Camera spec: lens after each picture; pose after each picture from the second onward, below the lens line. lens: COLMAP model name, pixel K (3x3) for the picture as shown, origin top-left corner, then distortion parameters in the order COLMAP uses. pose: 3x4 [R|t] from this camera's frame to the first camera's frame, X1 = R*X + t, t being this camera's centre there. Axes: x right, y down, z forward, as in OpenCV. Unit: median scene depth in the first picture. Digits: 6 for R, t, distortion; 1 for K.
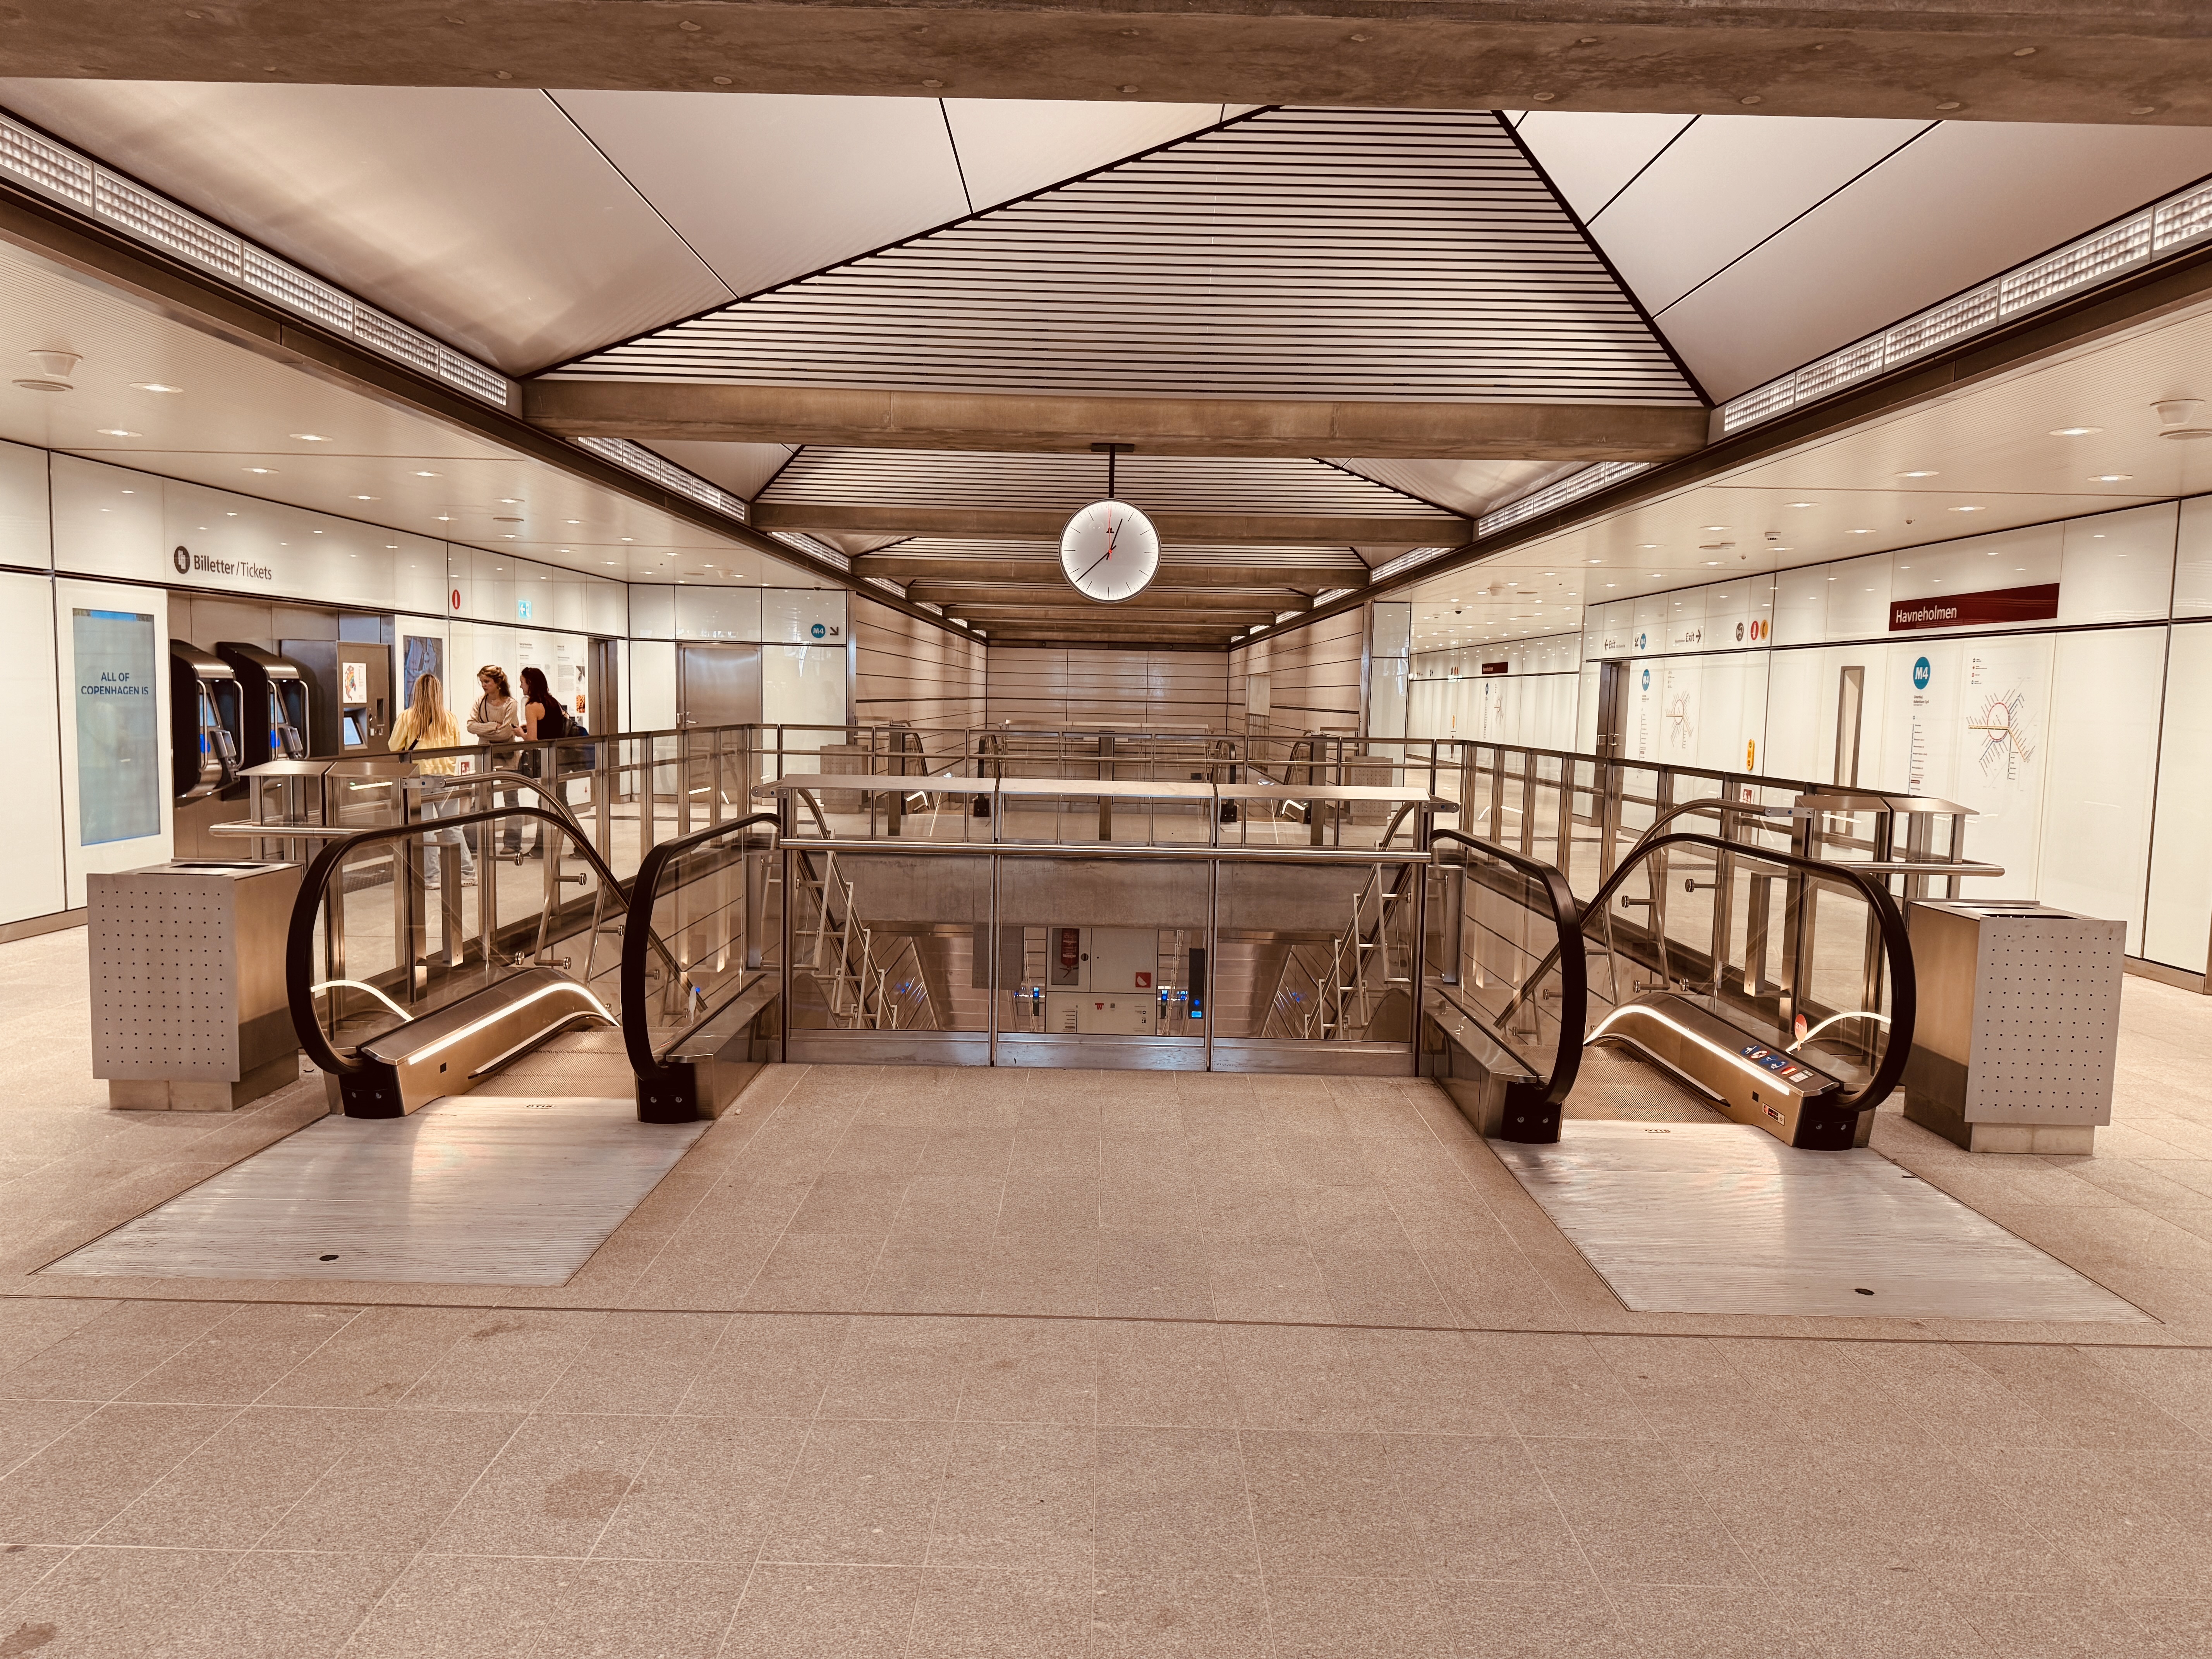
lens RADIAL K [[1571.4, 0, 1109.2], [0, 1571.4, 846.4], [0, 0, 1]] dist [0.085441, -0.108979]
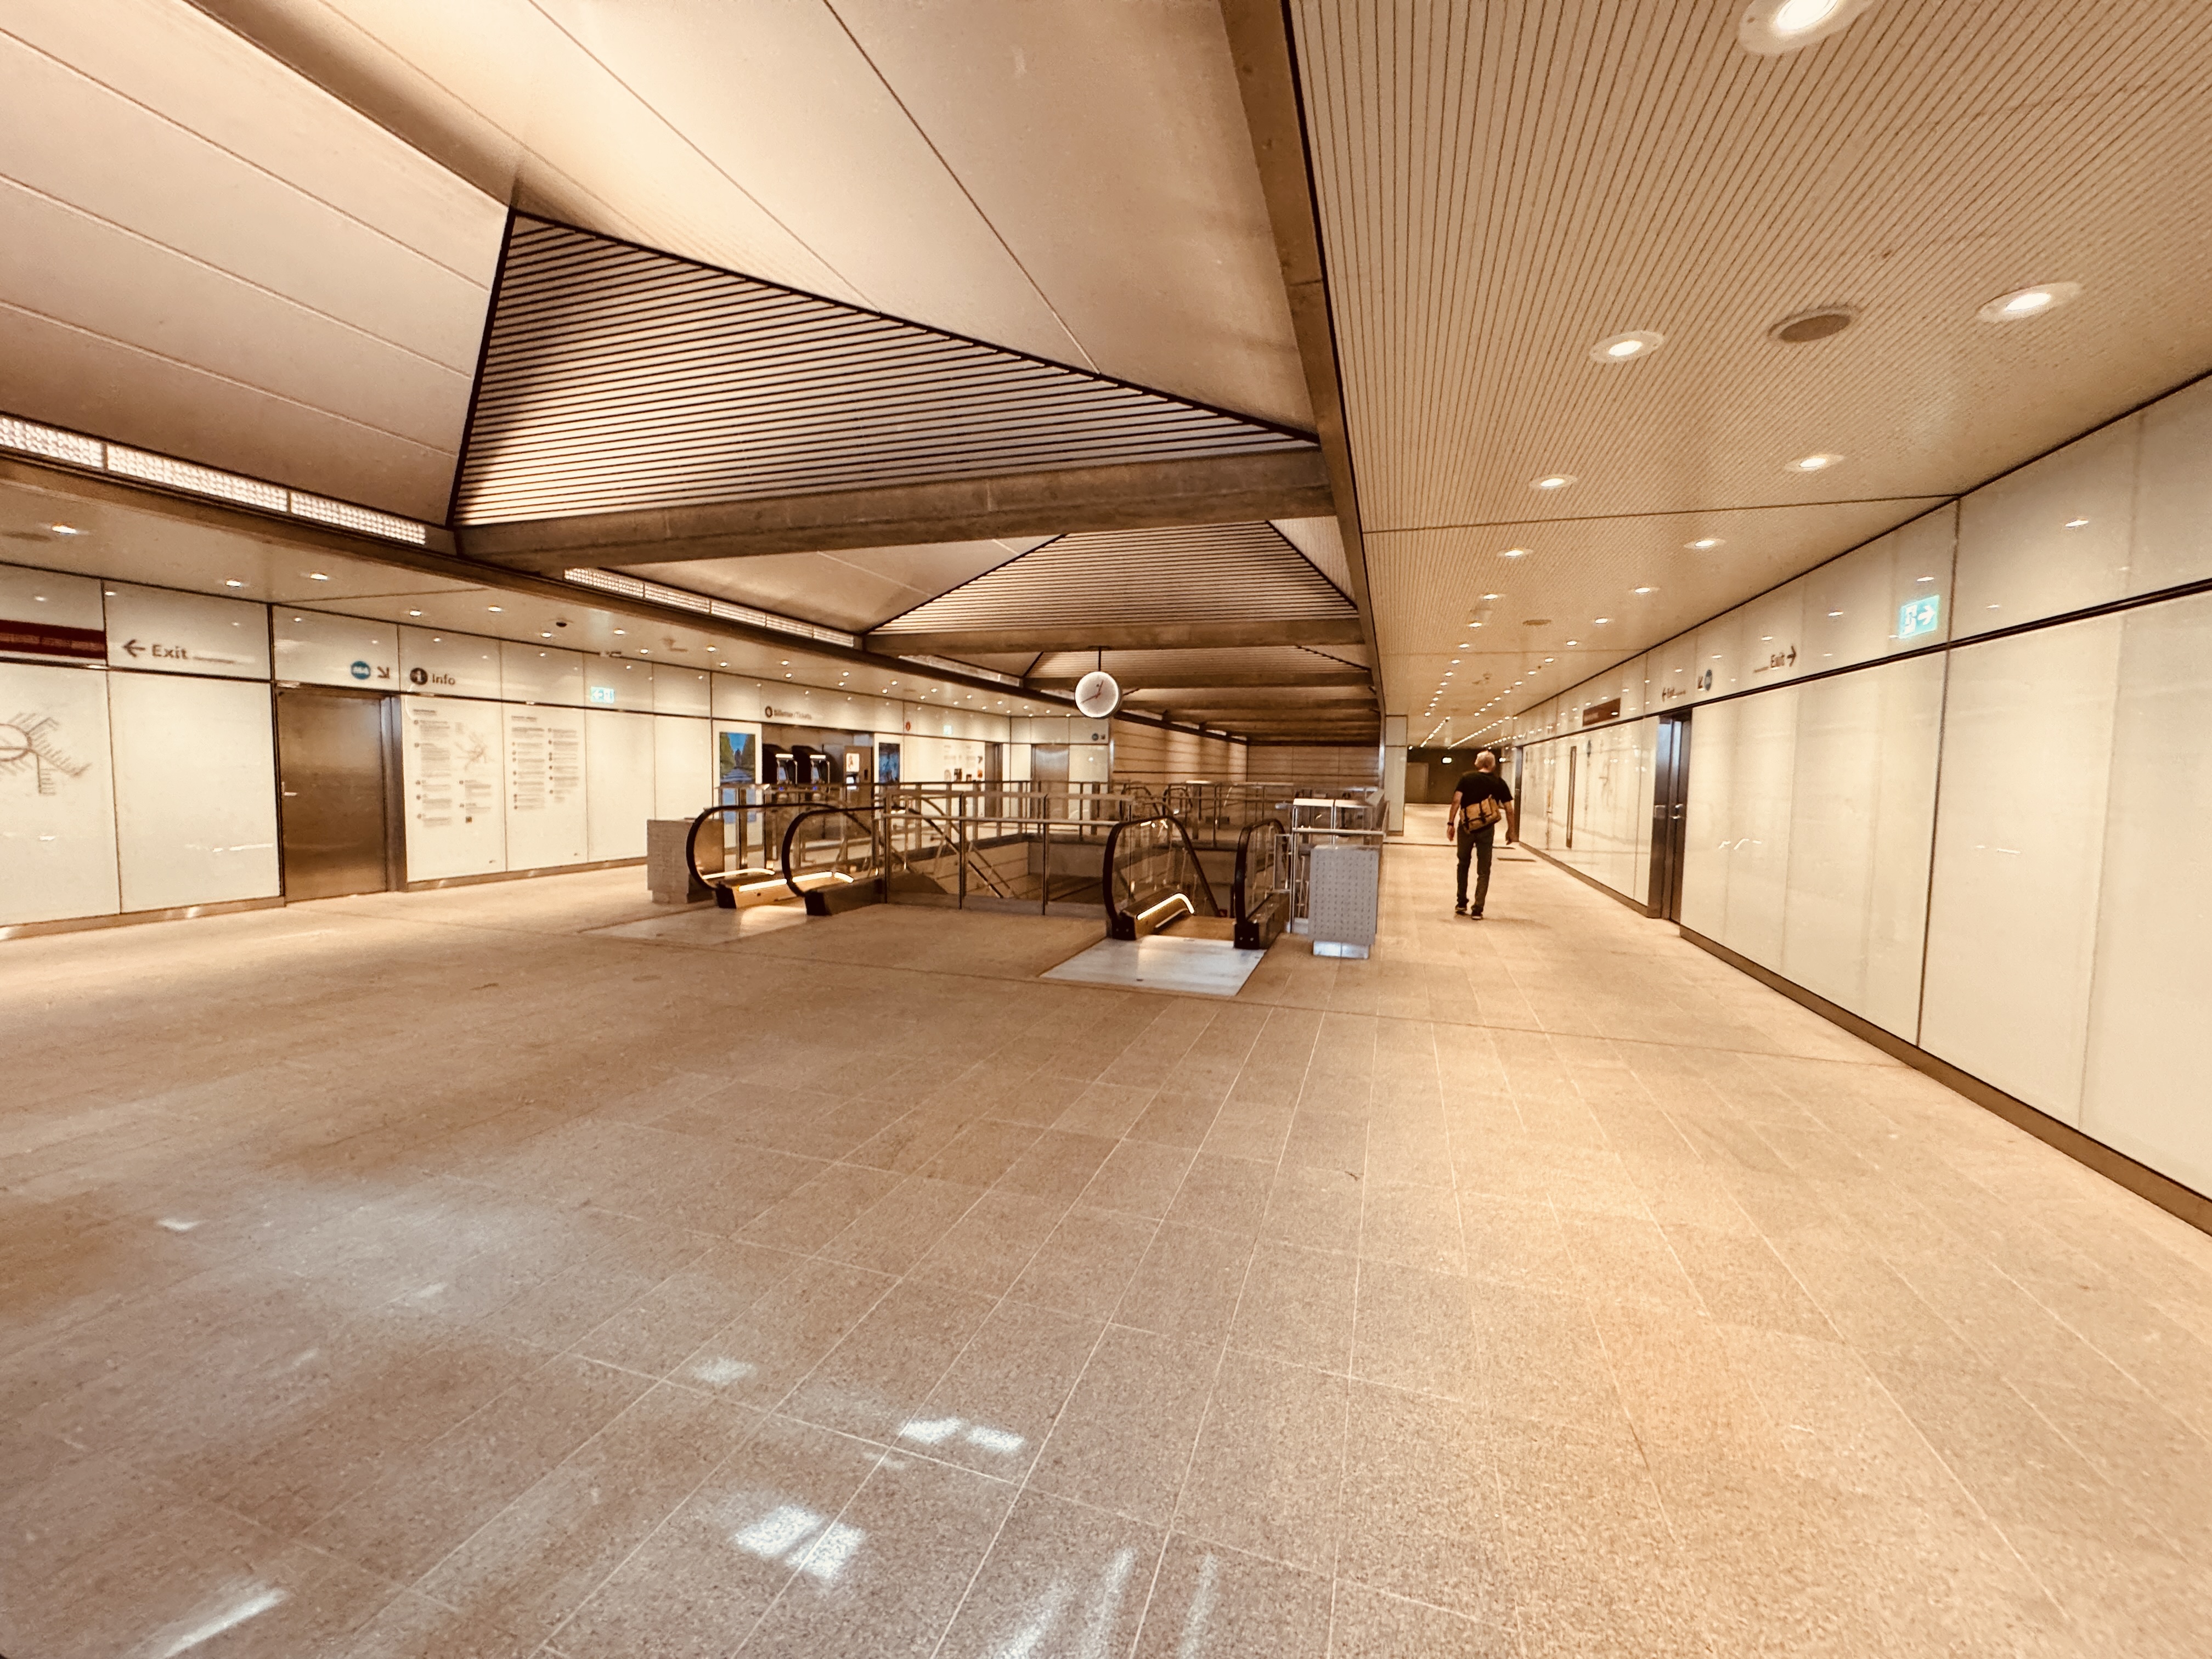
lens RADIAL K [[911.2, 0, 1115.6], [0, 911.2, 833.7], [0, 0, 1]] dist [-0.003776, -0.000070]
pose [[0.949743, 0.014837, -0.312680, 0.438045], [-0.025665, 0.999204, -0.030540, 0.045060], [0.311978, 0.037030, 0.949367, -0.196209]]
